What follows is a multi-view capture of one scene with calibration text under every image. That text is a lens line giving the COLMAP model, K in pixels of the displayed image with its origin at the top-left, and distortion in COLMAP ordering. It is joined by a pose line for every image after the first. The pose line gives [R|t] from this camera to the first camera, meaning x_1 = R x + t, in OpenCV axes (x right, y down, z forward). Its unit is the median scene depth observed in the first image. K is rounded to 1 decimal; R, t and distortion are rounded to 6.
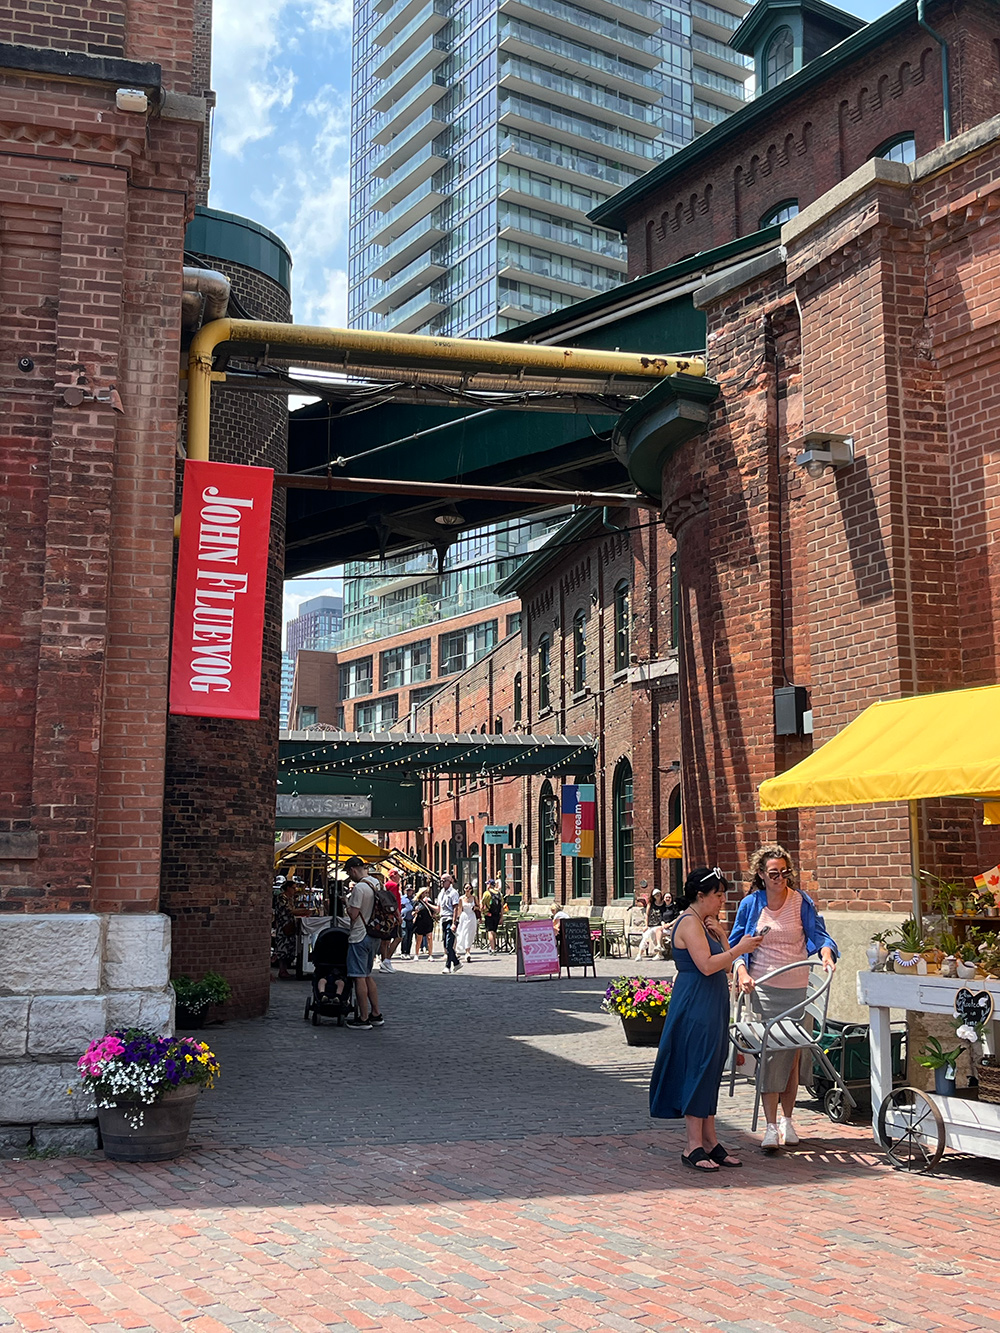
lens RADIAL K [[1506.9, 0, 500.0], [0, 1506.9, 666.5], [0, 0, 1]] dist [0.017115, 0.015996]
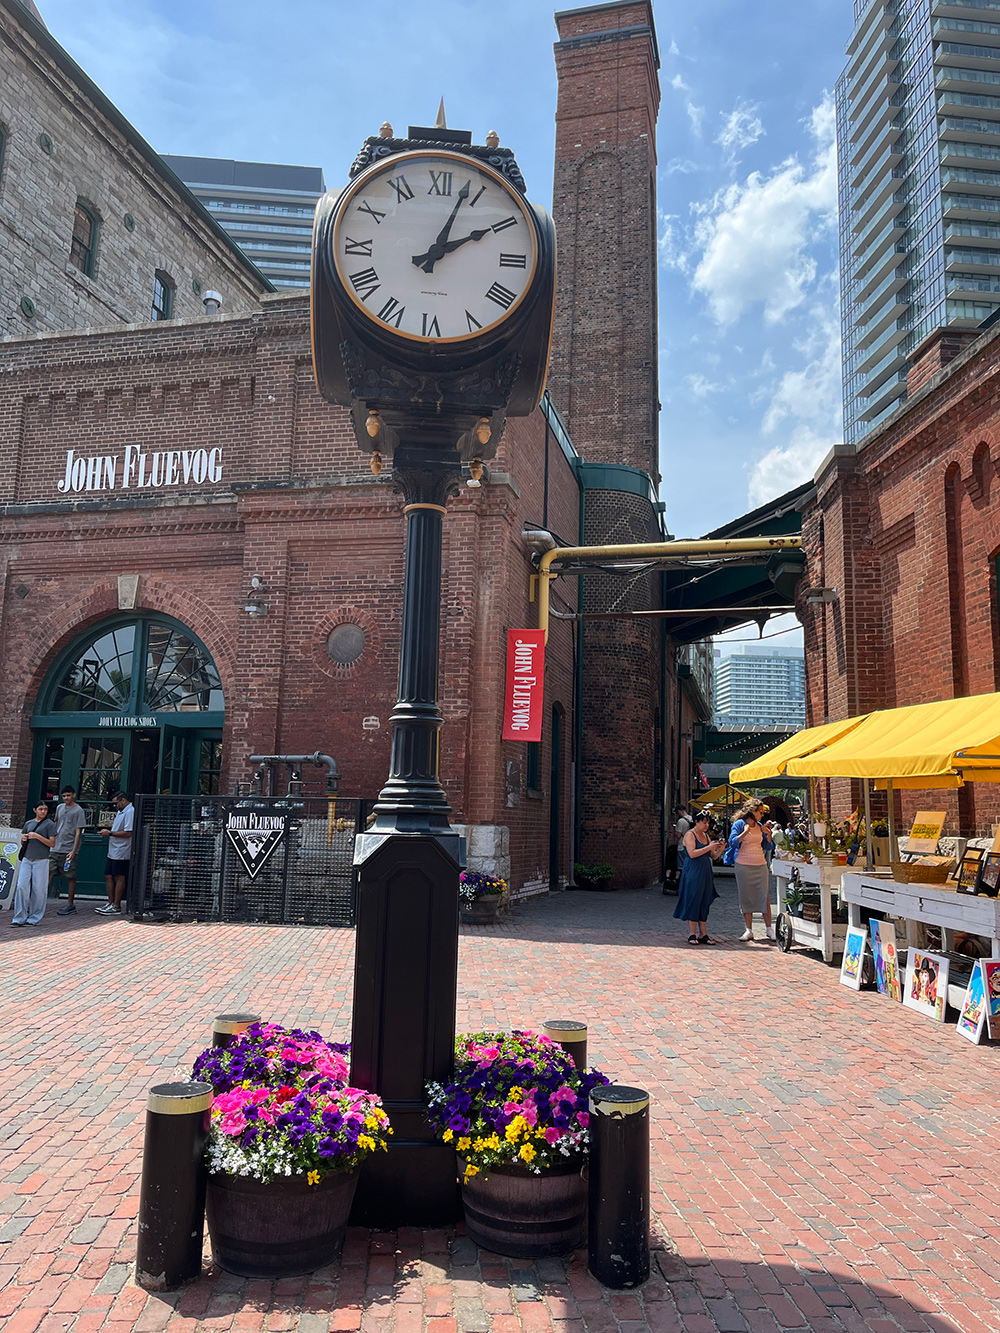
lens RADIAL K [[1016.9, 0, 500.0], [0, 1016.9, 666.5], [0, 0, 1]] dist [-0.007021, -0.001876]
pose [[0.884659, -0.044903, -0.464071, 0.470386], [0.048144, 0.998829, -0.004869, -0.068084], [0.463746, -0.018035, 0.885785, -0.365327]]
